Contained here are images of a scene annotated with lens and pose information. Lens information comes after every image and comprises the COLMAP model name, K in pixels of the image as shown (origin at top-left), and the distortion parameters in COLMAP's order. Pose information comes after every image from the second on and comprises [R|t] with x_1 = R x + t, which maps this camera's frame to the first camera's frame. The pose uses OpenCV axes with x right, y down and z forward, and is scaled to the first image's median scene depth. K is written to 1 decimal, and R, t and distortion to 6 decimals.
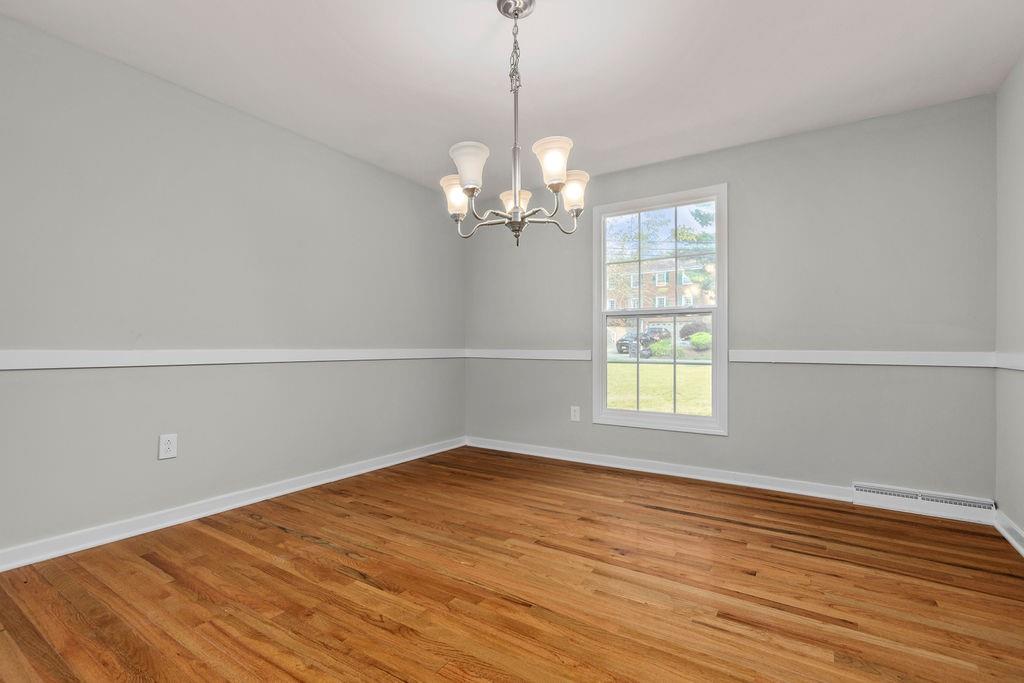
lens RADIAL K [[462.3, 0, 501.5], [0, 462.3, 339.4], [0, 0, 1]] dist [0.000774, -0.000117]
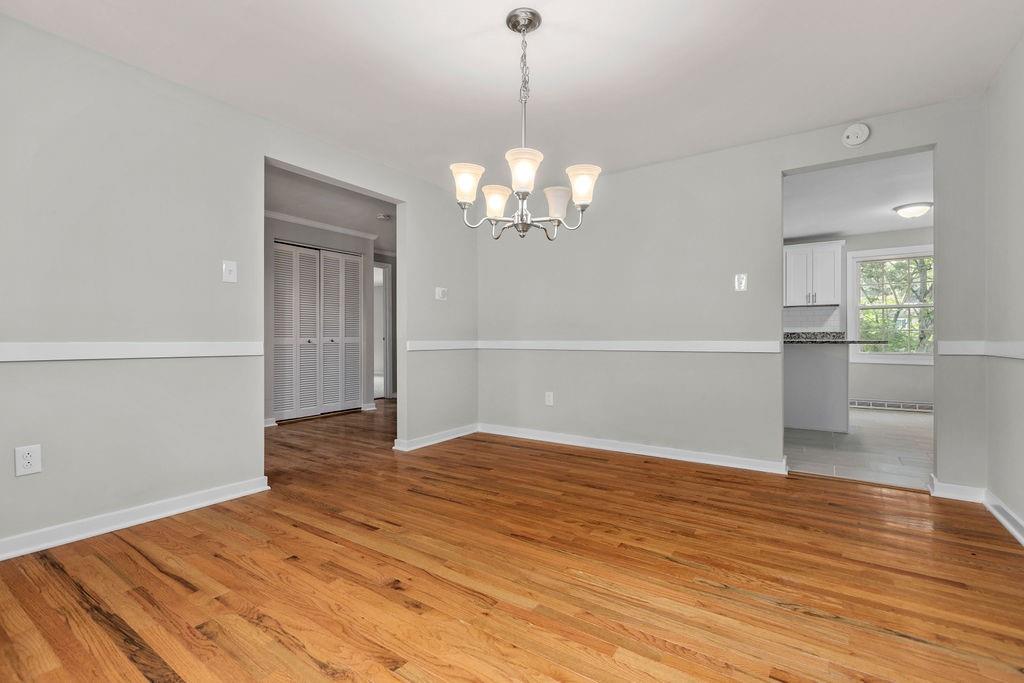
lens RADIAL K [[462.3, 0, 511.6], [0, 462.3, 342.0], [0, 0, 1]] dist [0.000774, -0.000117]
pose [[-0.999976, -0.002205, -0.006562, 0.064054], [-0.002156, 0.999970, -0.007454, 0.035024], [0.006578, -0.007440, -0.999951, 2.028342]]
